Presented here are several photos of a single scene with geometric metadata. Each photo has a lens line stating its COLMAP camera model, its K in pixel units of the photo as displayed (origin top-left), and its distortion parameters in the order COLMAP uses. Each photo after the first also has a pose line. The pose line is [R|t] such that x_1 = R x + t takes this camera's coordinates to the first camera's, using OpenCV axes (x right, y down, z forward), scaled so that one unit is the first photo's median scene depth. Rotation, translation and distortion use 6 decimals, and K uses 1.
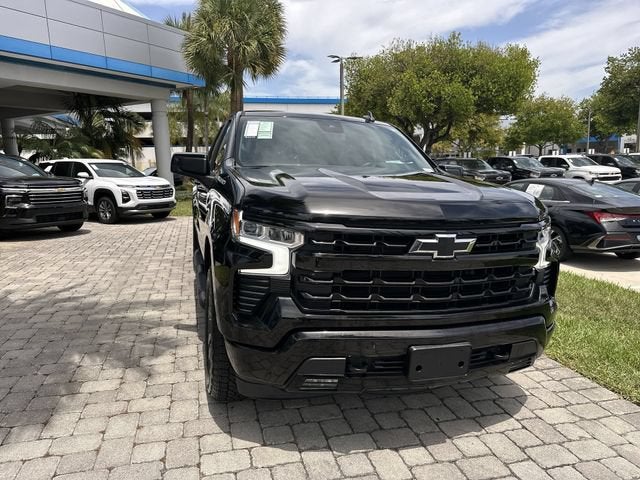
lens RADIAL K [[452.0, 0, 318.8], [0, 452.0, 239.8], [0, 0, 1]] dist [0.026248, -0.037653]
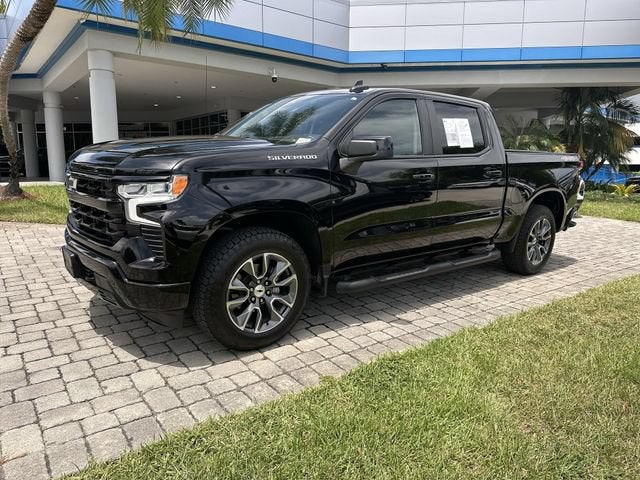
lens RADIAL K [[452.0, 0, 320.5], [0, 452.0, 234.4], [0, 0, 1]] dist [0.026248, -0.037653]
pose [[0.373981, 0.163831, -0.912851, 1.271734], [-0.175023, 0.979055, 0.104009, -0.073895], [0.910772, 0.120872, 0.394823, 0.771778]]
